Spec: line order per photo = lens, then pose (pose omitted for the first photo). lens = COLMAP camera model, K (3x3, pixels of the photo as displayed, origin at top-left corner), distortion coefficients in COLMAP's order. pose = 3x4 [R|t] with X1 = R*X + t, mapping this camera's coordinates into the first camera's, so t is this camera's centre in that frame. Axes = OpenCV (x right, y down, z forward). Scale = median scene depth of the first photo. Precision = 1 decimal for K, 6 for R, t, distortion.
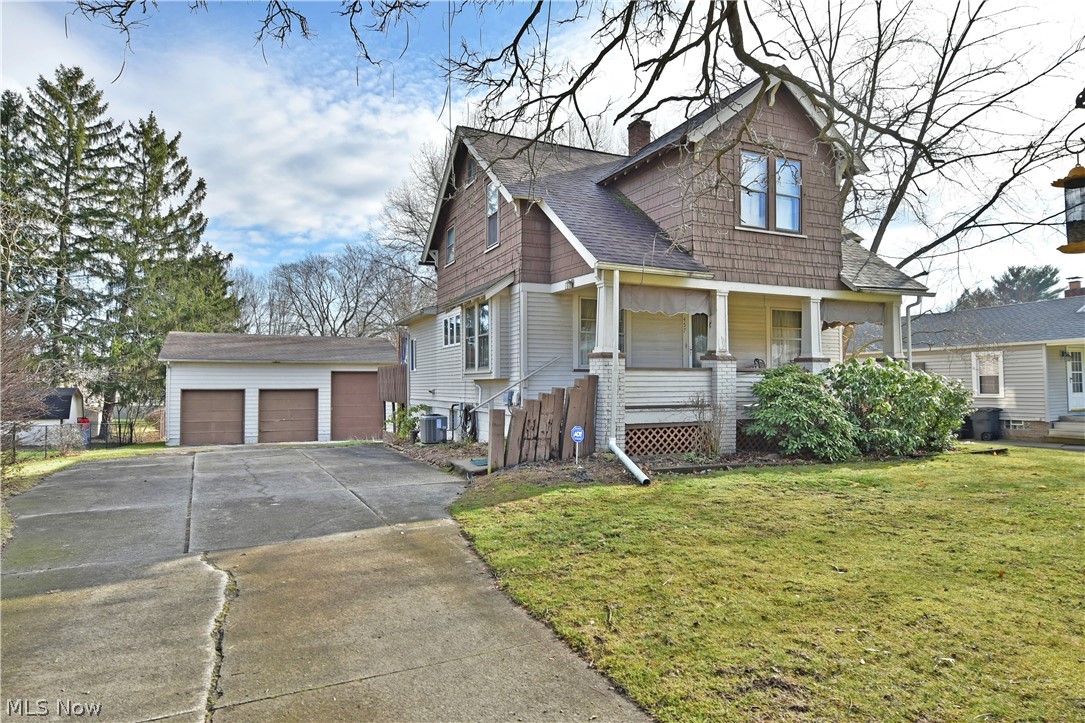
lens RADIAL K [[664.1, 0, 543.6], [0, 664.1, 360.3], [0, 0, 1]] dist [-0.009742, -0.003057]
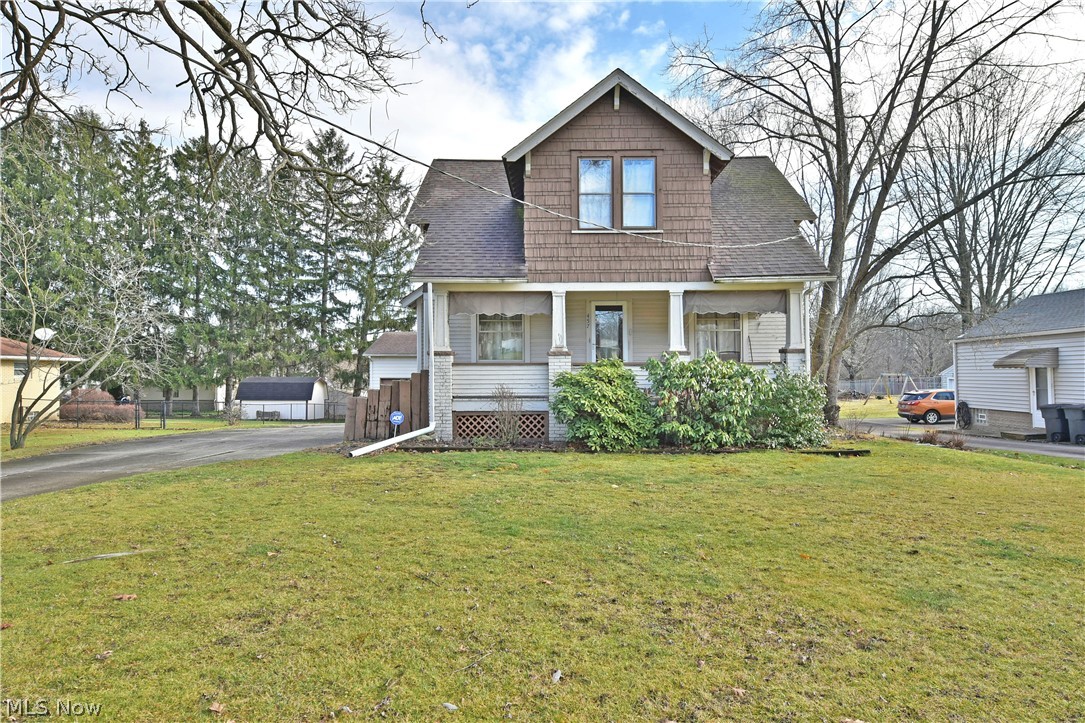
lens RADIAL K [[664.1, 0, 545.3], [0, 664.1, 366.2], [0, 0, 1]] dist [-0.009742, -0.003057]
pose [[0.899452, -0.006165, -0.436977, 0.672864], [0.018558, 0.999537, 0.024096, -0.008227], [0.436626, -0.029783, 0.899150, 0.004749]]
